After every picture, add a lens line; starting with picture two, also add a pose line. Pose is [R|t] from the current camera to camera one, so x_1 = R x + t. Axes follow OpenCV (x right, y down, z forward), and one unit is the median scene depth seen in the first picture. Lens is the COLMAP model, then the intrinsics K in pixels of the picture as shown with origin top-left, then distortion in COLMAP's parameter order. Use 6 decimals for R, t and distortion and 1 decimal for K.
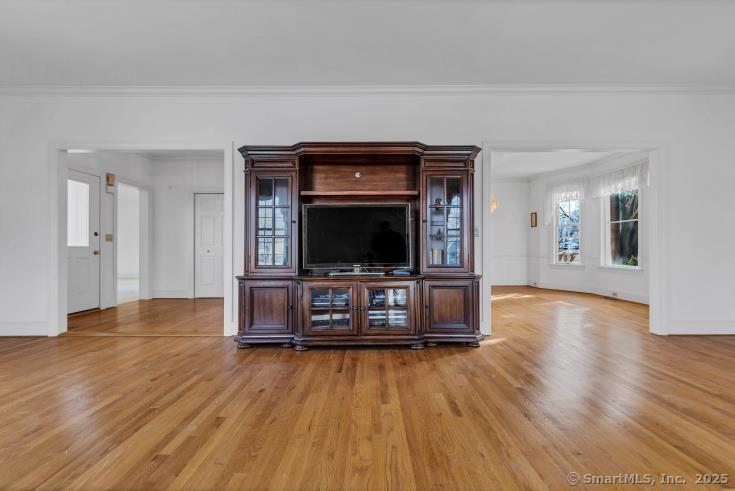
lens RADIAL K [[340.1, 0, 369.0], [0, 340.1, 245.4], [0, 0, 1]] dist [0.010818, -0.001072]
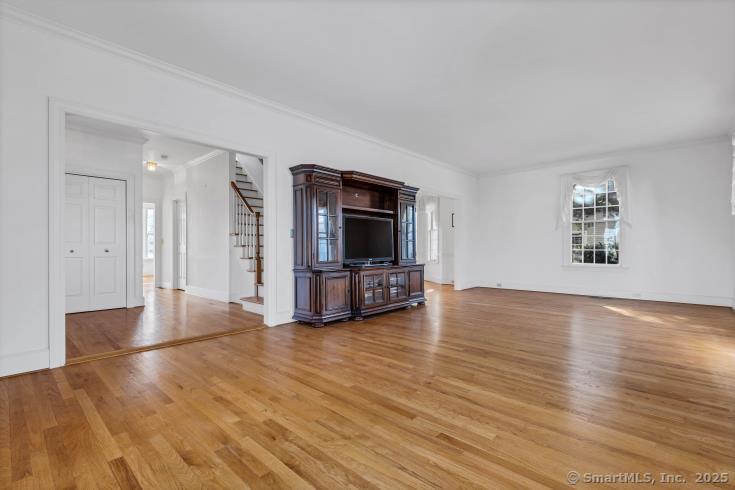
lens RADIAL K [[340.1, 0, 365.8], [0, 340.1, 245.0], [0, 0, 1]] dist [0.010818, -0.001072]
pose [[0.684813, 0.010719, 0.728640, -1.108585], [-0.007116, 0.999943, -0.008022, 0.007939], [-0.728685, 0.000308, 0.684849, 0.023833]]
